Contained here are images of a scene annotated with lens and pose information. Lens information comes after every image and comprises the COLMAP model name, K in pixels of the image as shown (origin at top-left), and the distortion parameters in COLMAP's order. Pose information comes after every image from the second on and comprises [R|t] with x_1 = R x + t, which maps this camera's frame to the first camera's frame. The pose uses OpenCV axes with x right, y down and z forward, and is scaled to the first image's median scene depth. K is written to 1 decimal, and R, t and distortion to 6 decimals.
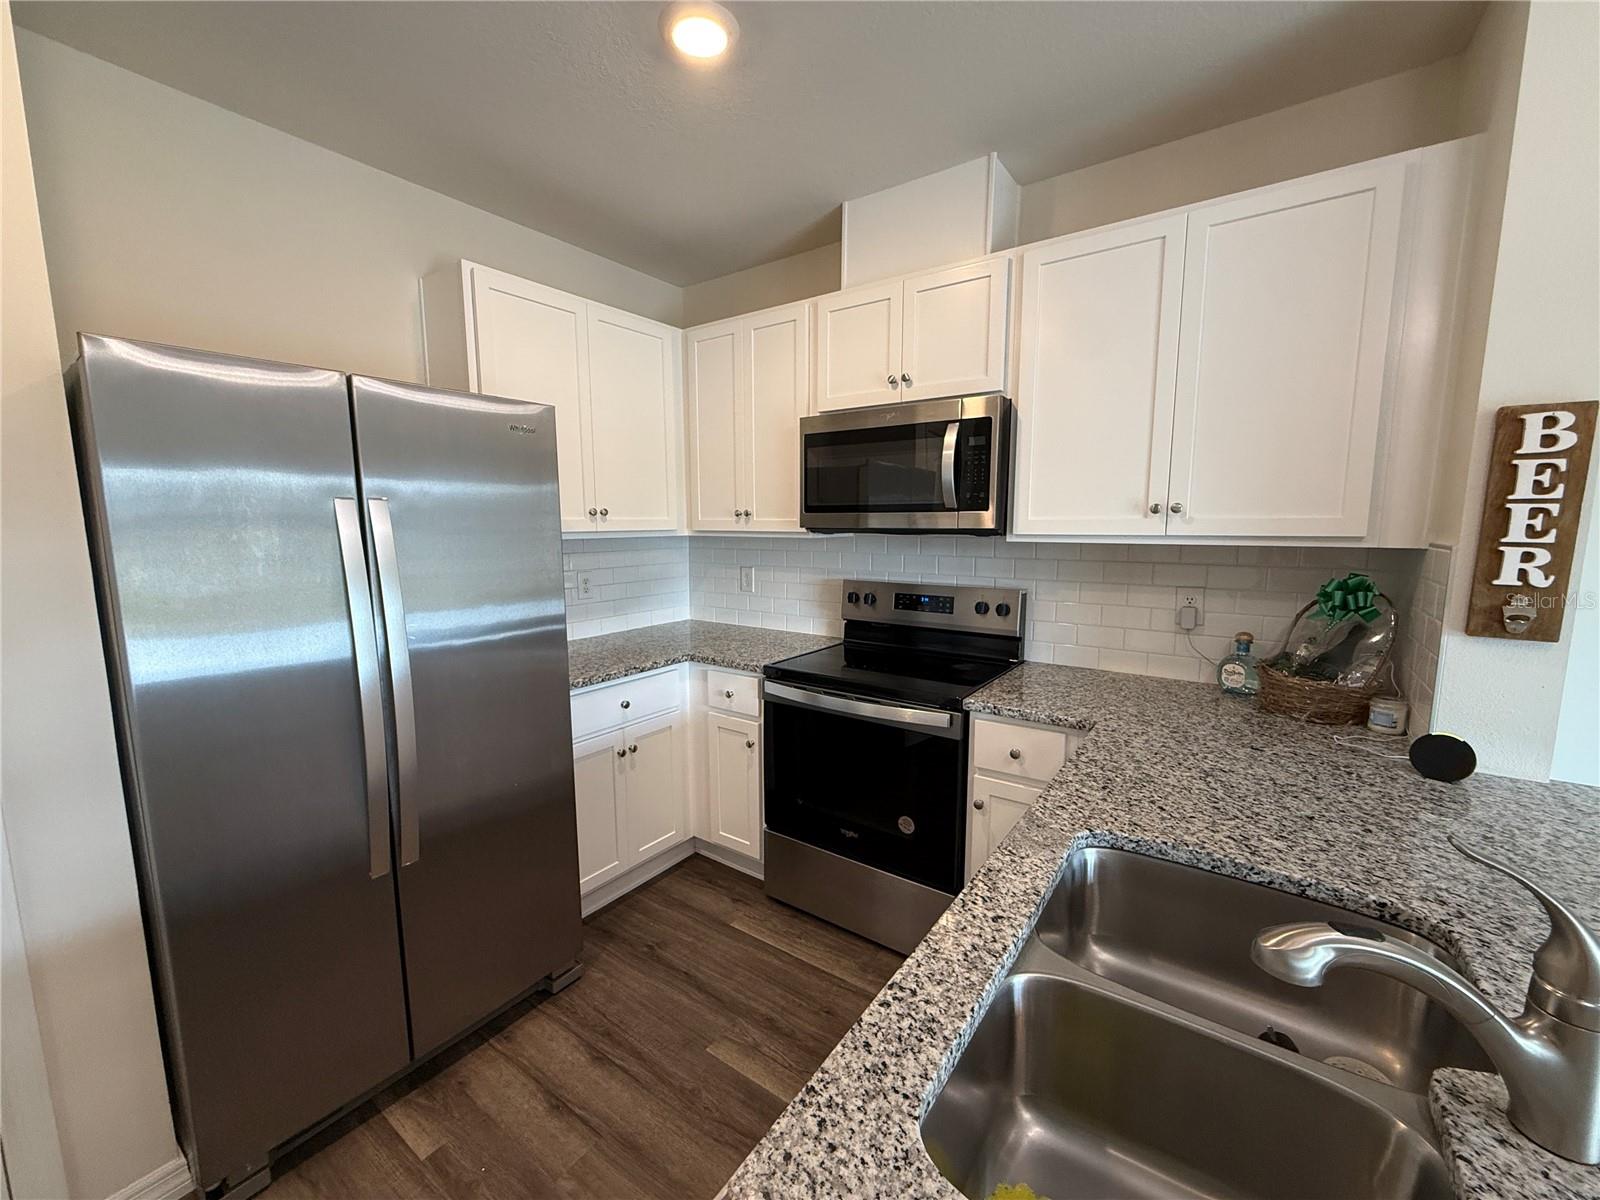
lens RADIAL K [[637.7, 0, 795.3], [0, 637.7, 602.7], [0, 0, 1]] dist [-0.000631, 0.000203]
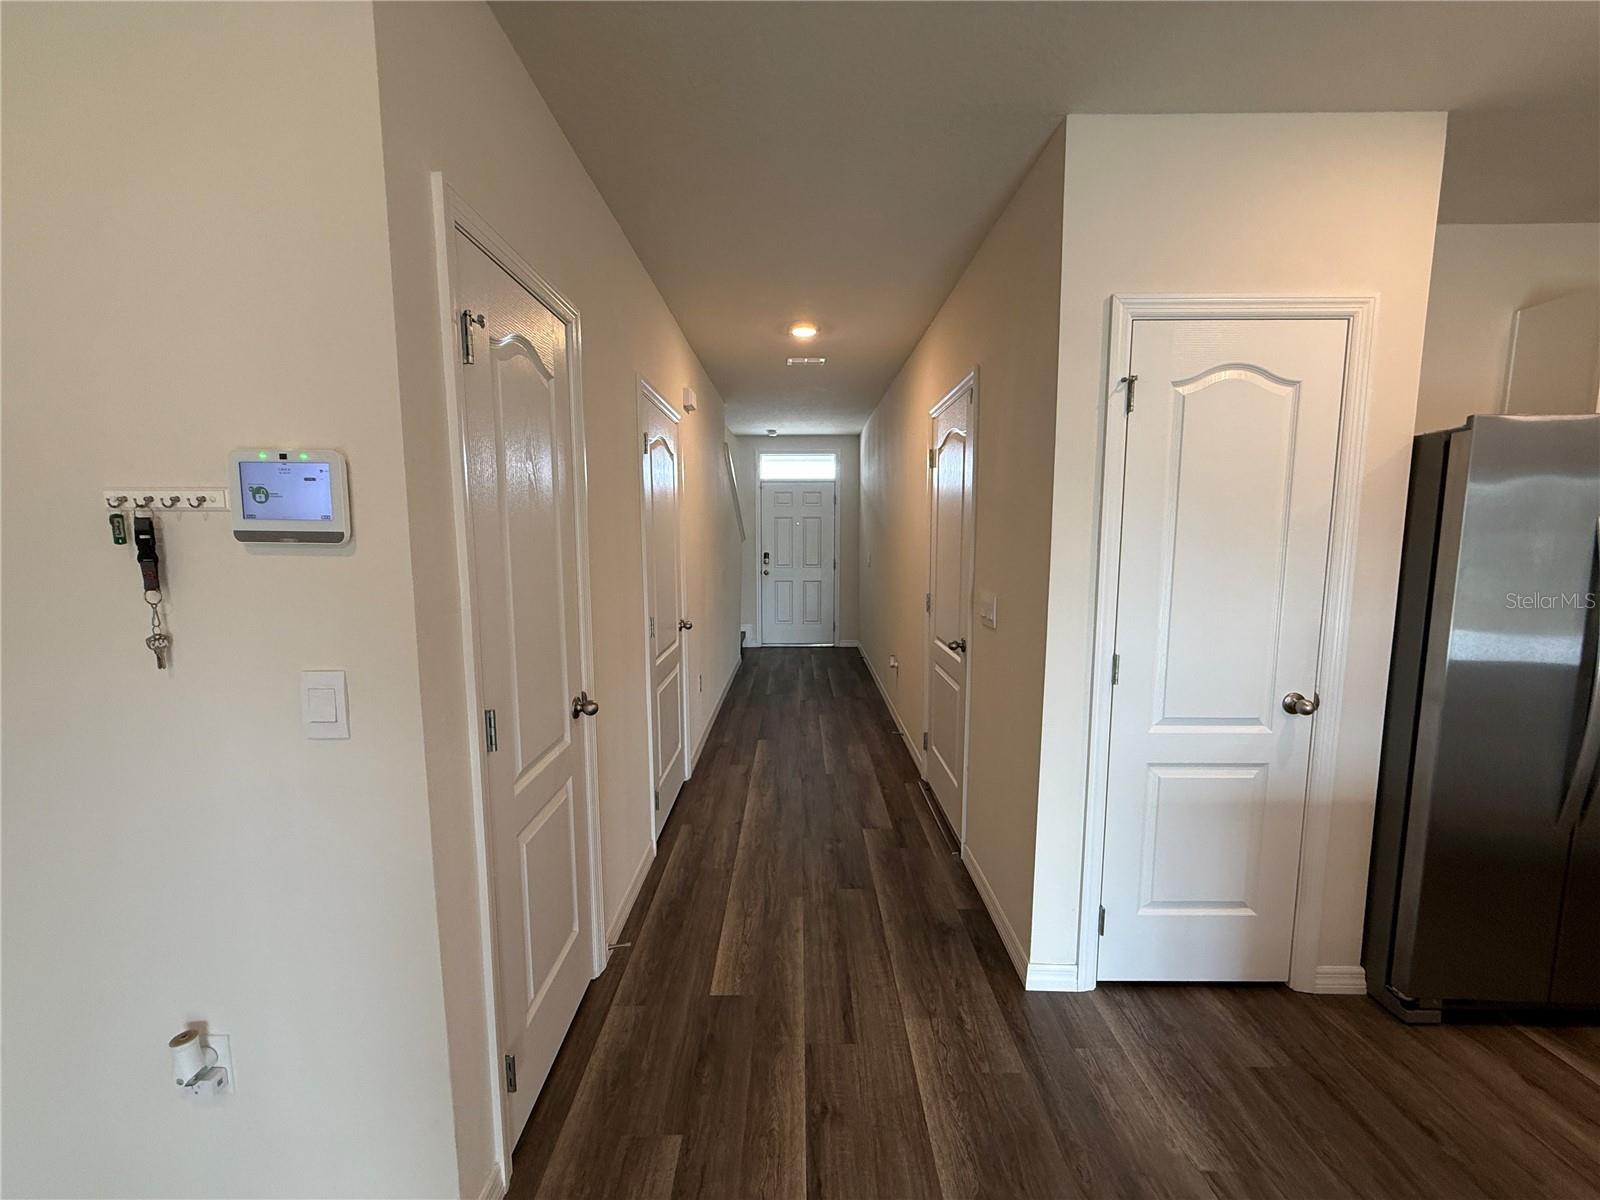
lens RADIAL K [[637.7, 0, 801.5], [0, 637.7, 609.5], [0, 0, 1]] dist [-0.000631, 0.000203]
pose [[0.583131, 0.107271, -0.805265, -0.449672], [-0.105691, 0.992837, 0.055722, 0.074957], [0.805473, 0.052616, 0.590291, -0.692339]]
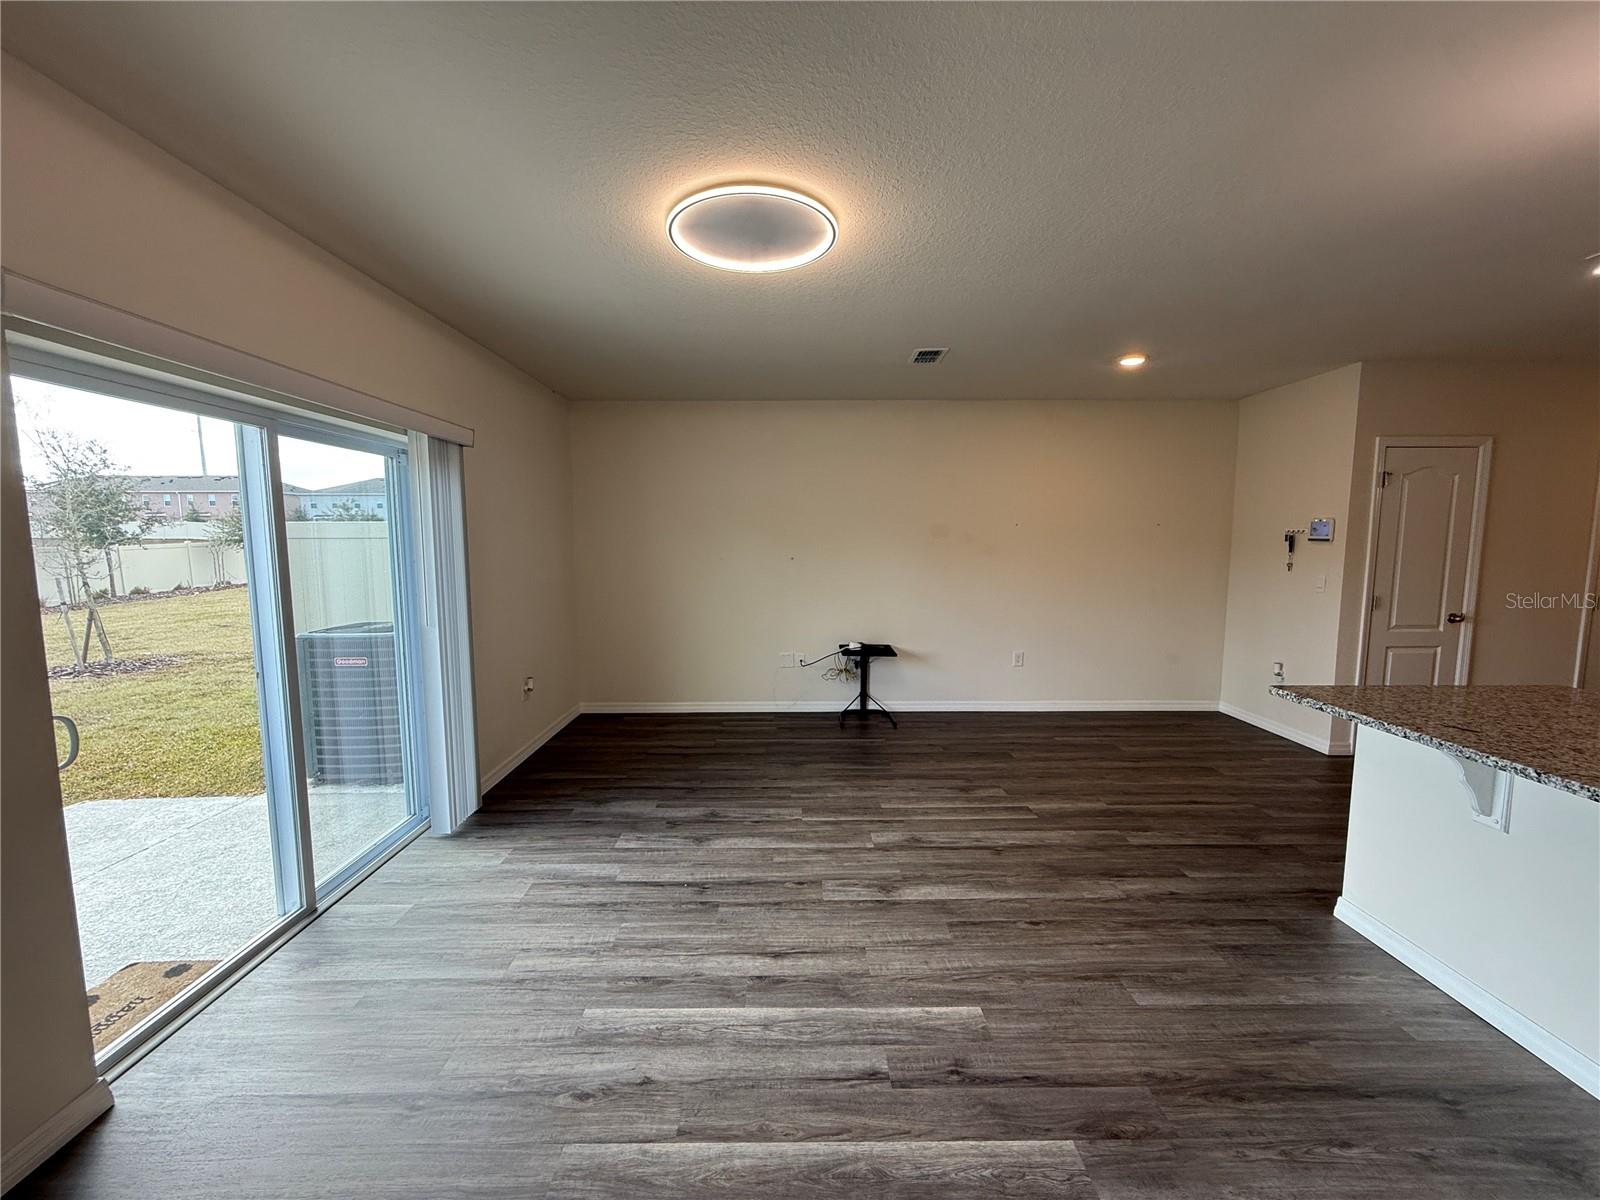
lens RADIAL K [[637.7, 0, 796.6], [0, 637.7, 605.6], [0, 0, 1]] dist [-0.000631, 0.000203]
pose [[-0.804786, 0.067233, -0.589744, 1.724130], [-0.072622, 0.974947, 0.210250, -0.025631], [0.589105, 0.212035, -0.779741, 0.008329]]
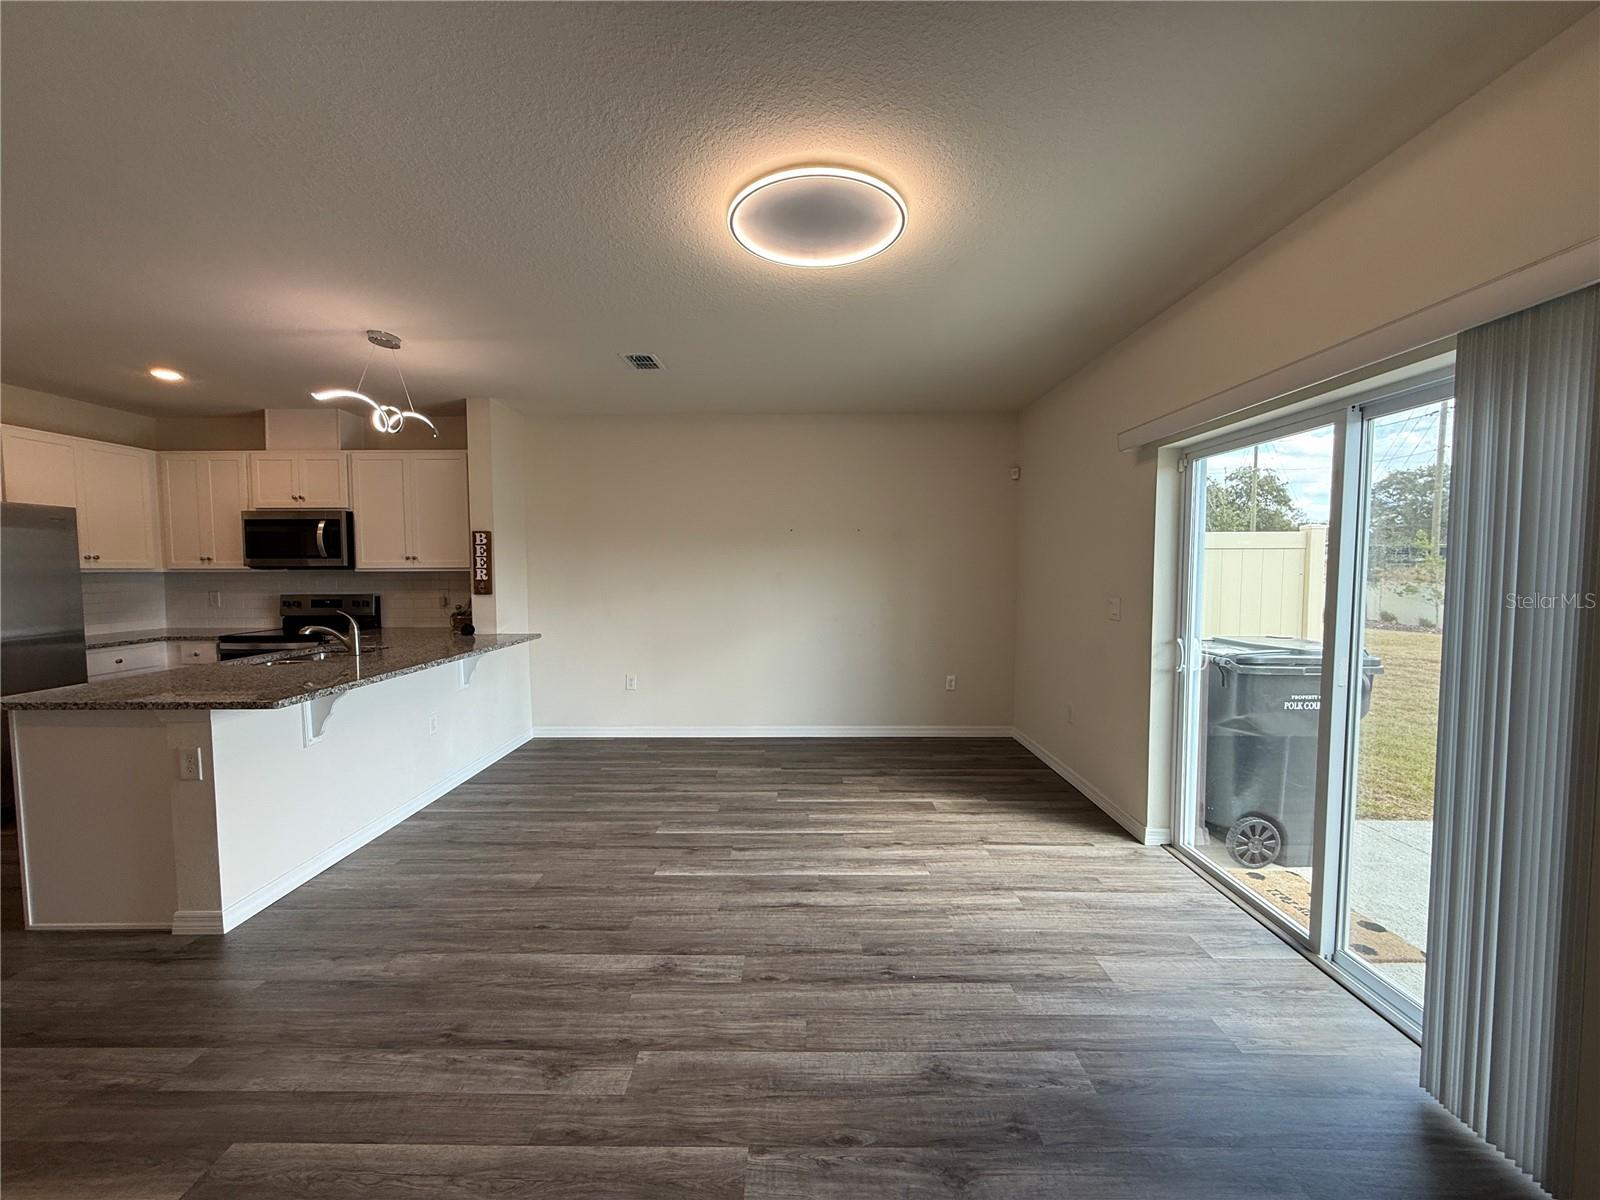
lens RADIAL K [[637.7, 0, 796.2], [0, 637.7, 601.5], [0, 0, 1]] dist [-0.000631, 0.000203]
pose [[0.813982, -0.032085, 0.580003, 0.318072], [0.076593, 0.995684, -0.052412, 0.282630], [-0.575818, 0.087087, 0.812926, -1.977073]]
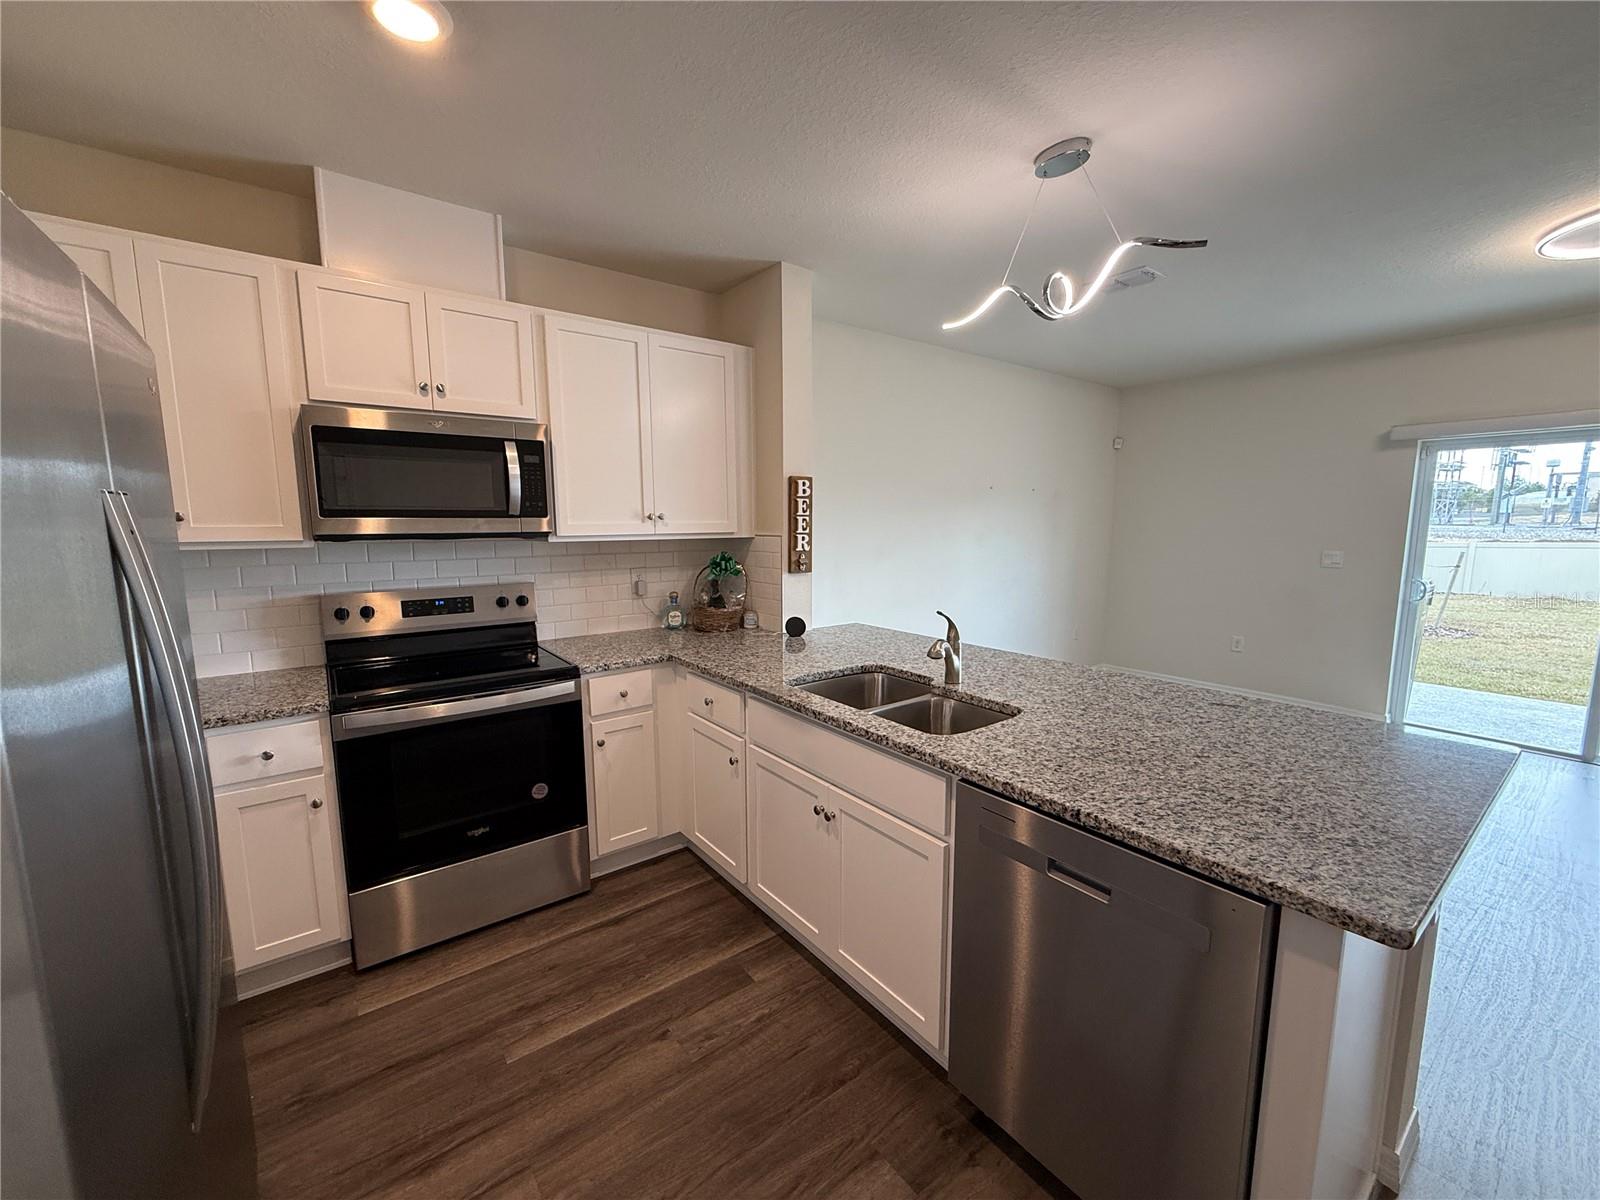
lens RADIAL K [[637.7, 0, 796.3], [0, 637.7, 605.2], [0, 0, 1]] dist [-0.000631, 0.000203]
pose [[0.297509, -0.124302, 0.946592, -0.786017], [0.126998, 0.987829, 0.089803, -0.027716], [-0.946235, 0.093498, 0.309675, 0.191276]]
